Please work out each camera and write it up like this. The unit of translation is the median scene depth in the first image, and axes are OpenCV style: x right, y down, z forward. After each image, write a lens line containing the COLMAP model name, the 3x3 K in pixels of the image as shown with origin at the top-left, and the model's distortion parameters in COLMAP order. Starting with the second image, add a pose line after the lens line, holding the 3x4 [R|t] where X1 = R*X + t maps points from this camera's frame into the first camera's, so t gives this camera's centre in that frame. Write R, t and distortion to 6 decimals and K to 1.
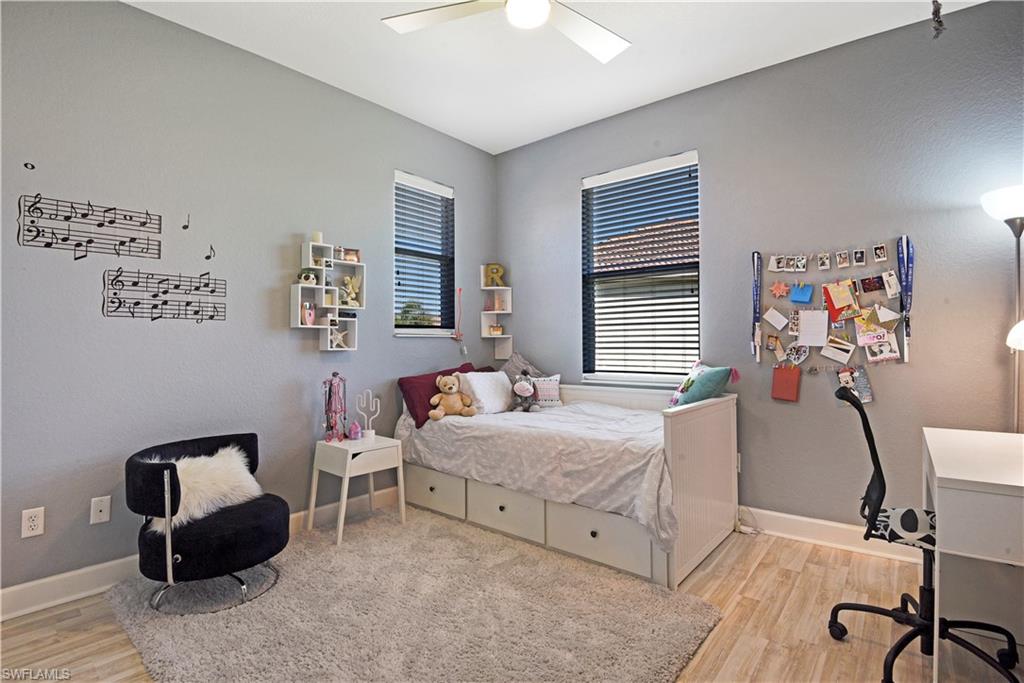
lens RADIAL K [[474.1, 0, 509.9], [0, 474.1, 343.0], [0, 0, 1]] dist [-0.004229, -0.001057]
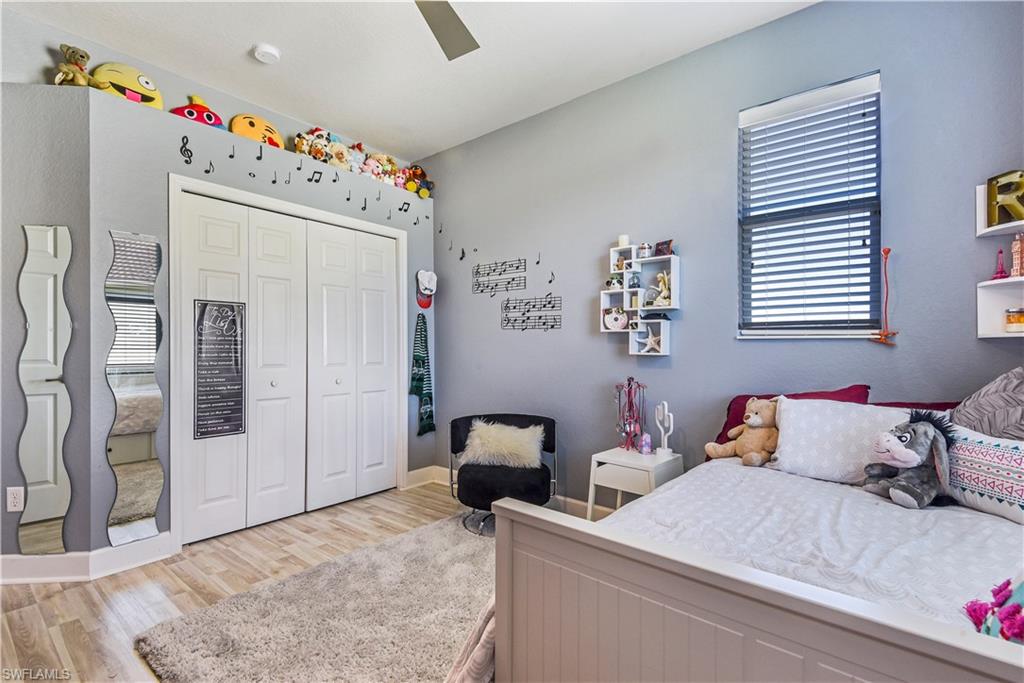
lens RADIAL K [[474.1, 0, 509.3], [0, 474.1, 342.0], [0, 0, 1]] dist [-0.004229, -0.001057]
pose [[0.041828, 0.003149, -0.999120, 0.695860], [0.001413, 0.999994, 0.003211, -0.016319], [0.999124, -0.001546, 0.041823, 0.850918]]
